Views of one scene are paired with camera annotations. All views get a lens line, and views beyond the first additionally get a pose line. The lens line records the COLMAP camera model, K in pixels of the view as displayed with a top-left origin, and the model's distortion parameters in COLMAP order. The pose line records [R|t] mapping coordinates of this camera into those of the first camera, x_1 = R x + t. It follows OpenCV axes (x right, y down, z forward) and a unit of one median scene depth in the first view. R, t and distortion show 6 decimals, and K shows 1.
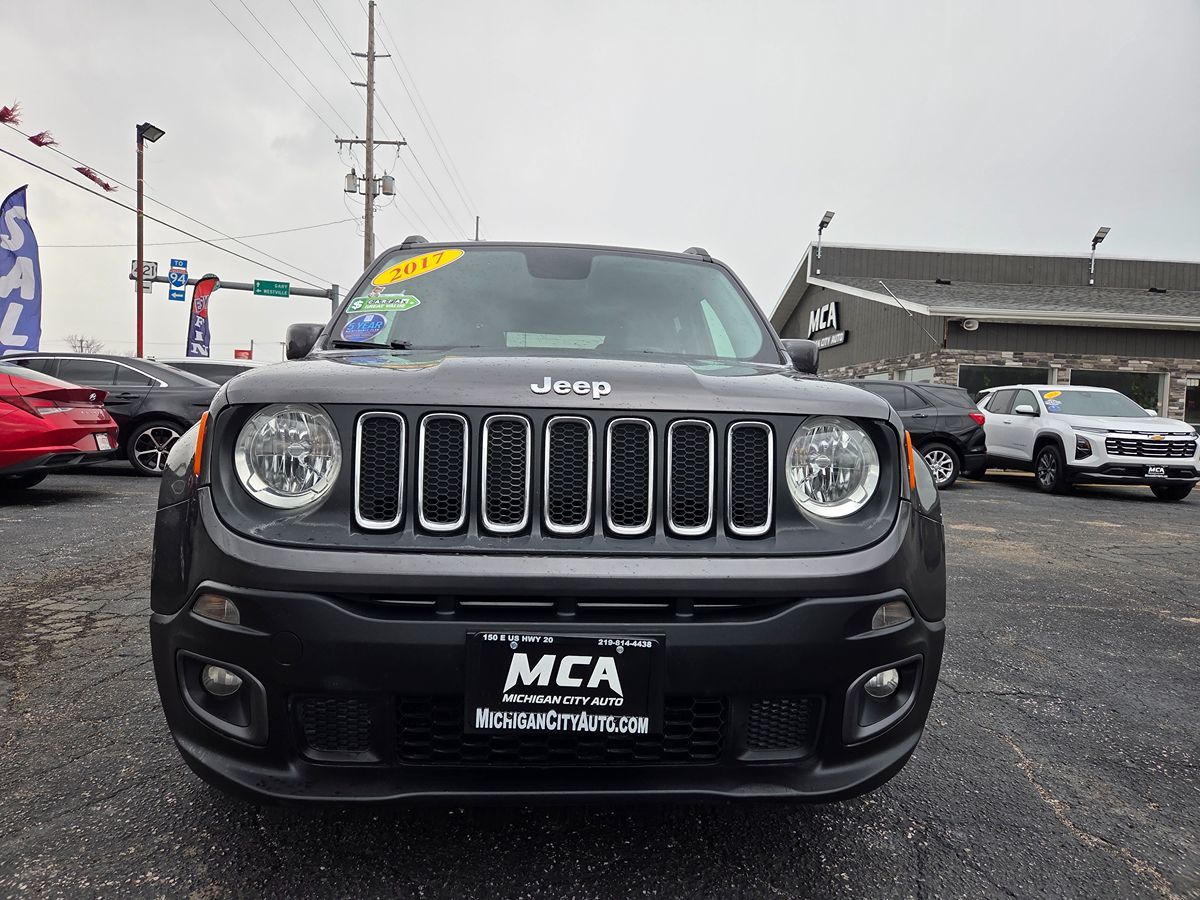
lens RADIAL K [[818.2, 0, 601.6], [0, 818.2, 424.6], [0, 0, 1]] dist [0.064504, -0.000136]
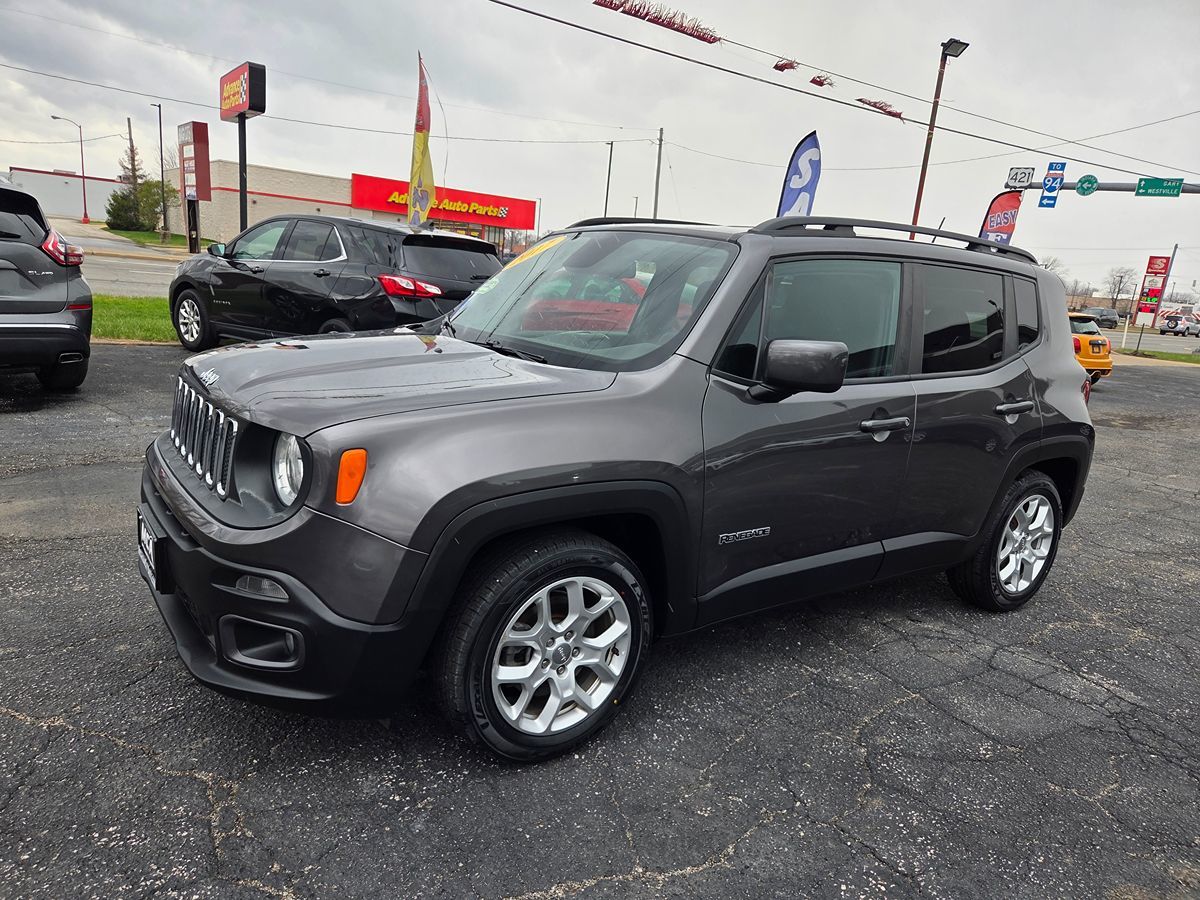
lens RADIAL K [[826.8, 0, 585.6], [0, 826.8, 458.0], [0, 0, 1]] dist [0.069183, -0.059499]
pose [[0.518070, 0.209976, -0.829164, 0.079828], [-0.083832, 0.977197, 0.195085, -0.012569], [0.851220, -0.031557, 0.523859, 0.036719]]
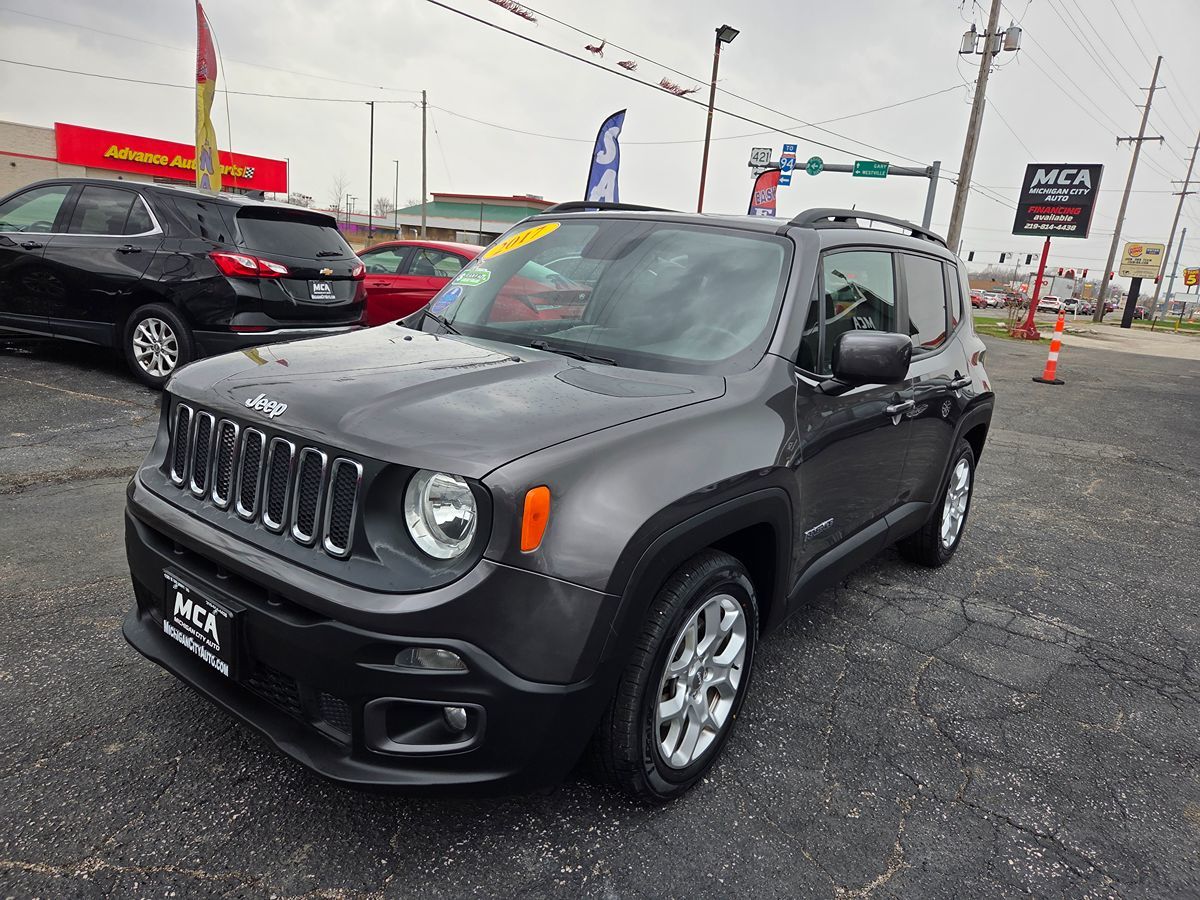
lens RADIAL K [[820.1, 0, 604.6], [0, 820.1, 452.9], [0, 0, 1]] dist [0.075899, -0.062947]
pose [[0.752009, 0.188891, -0.631509, 0.056006], [-0.074515, 0.976280, 0.203283, -0.013015], [0.654928, -0.105814, 0.748247, 0.018226]]
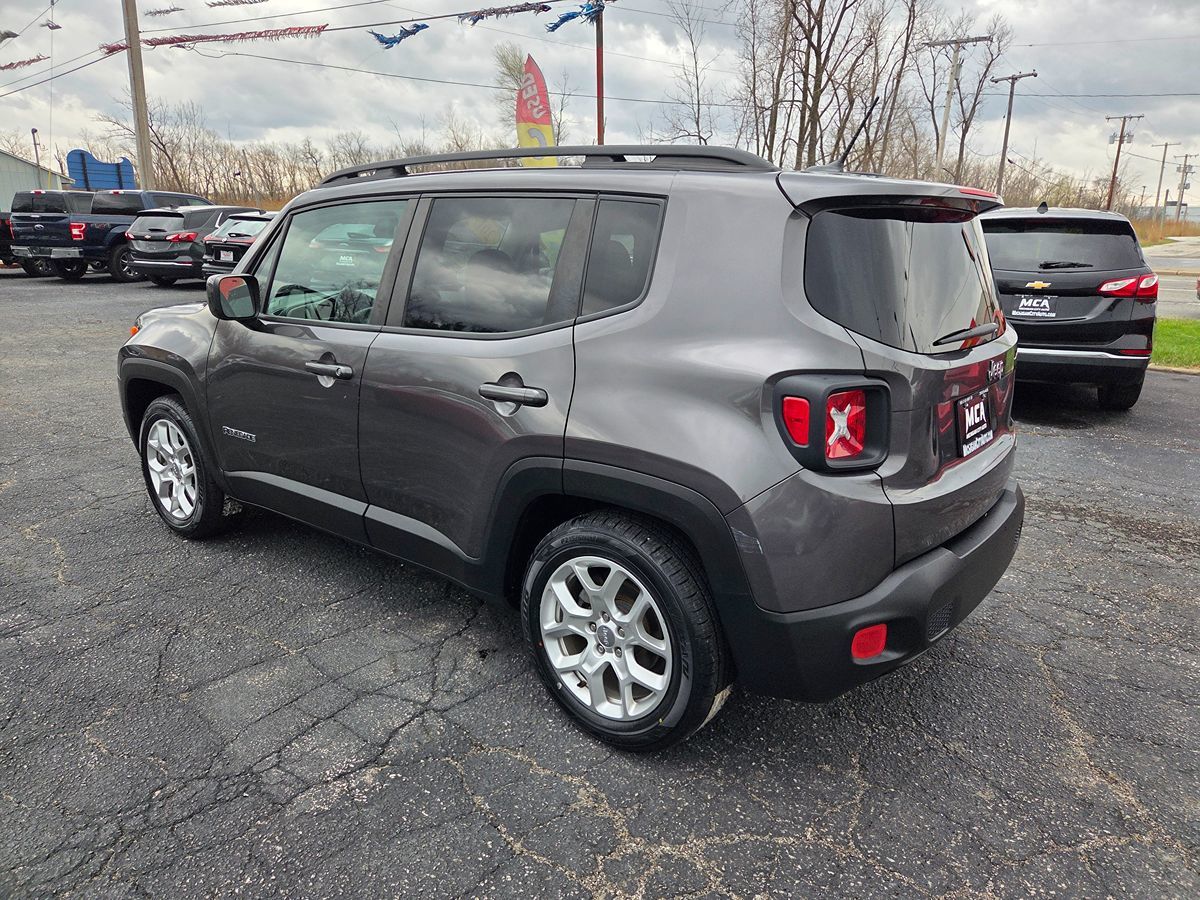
lens RADIAL K [[808.0, 0, 600.0], [0, 808.0, 450.0], [0, 0, 1]] dist [0.070054, -0.053500]
pose [[-0.683712, 0.152971, -0.713539, 0.063740], [-0.041325, 0.968098, 0.247141, -0.015470], [0.728581, 0.198460, -0.655579, 0.191919]]
